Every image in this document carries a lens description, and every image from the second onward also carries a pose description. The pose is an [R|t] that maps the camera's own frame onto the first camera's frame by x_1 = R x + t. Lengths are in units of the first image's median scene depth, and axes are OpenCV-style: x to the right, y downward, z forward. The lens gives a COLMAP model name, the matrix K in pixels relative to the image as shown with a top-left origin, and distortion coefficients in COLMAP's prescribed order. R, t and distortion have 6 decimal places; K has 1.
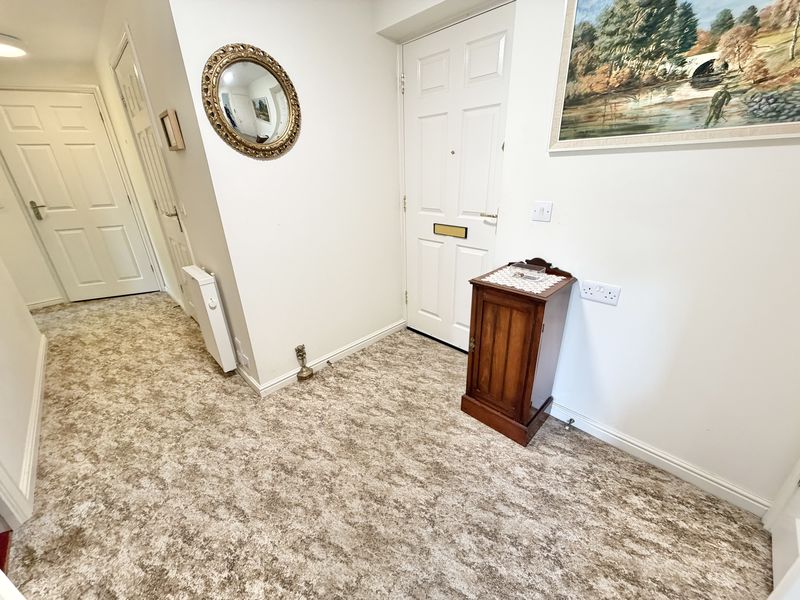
lens RADIAL K [[317.3, 0, 399.5], [0, 317.3, 300.6], [0, 0, 1]] dist [0.000687, -0.000007]
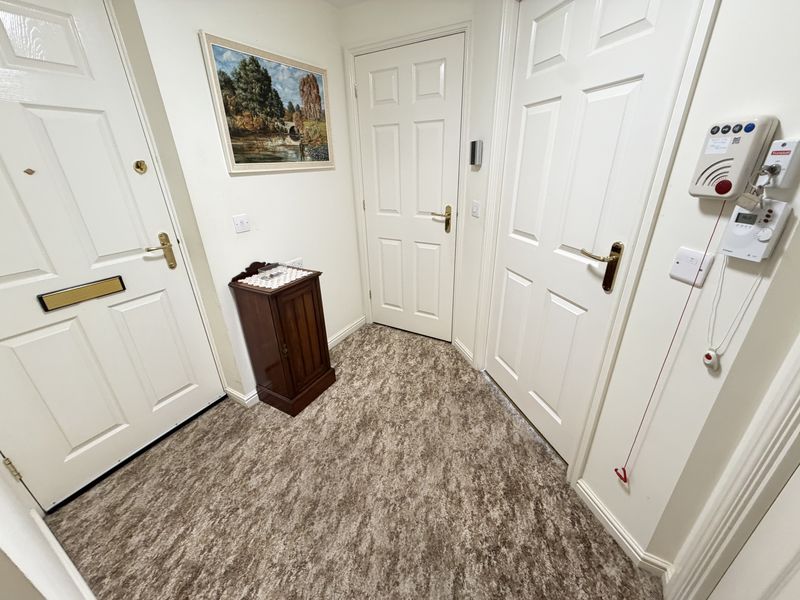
lens RADIAL K [[317.3, 0, 395.3], [0, 317.3, 301.6], [0, 0, 1]] dist [0.000687, -0.000007]
pose [[-0.262064, -0.357365, 0.896445, -1.010990], [0.403602, 0.803186, 0.438175, -0.409645], [-0.876600, 0.476637, -0.066253, 0.890915]]
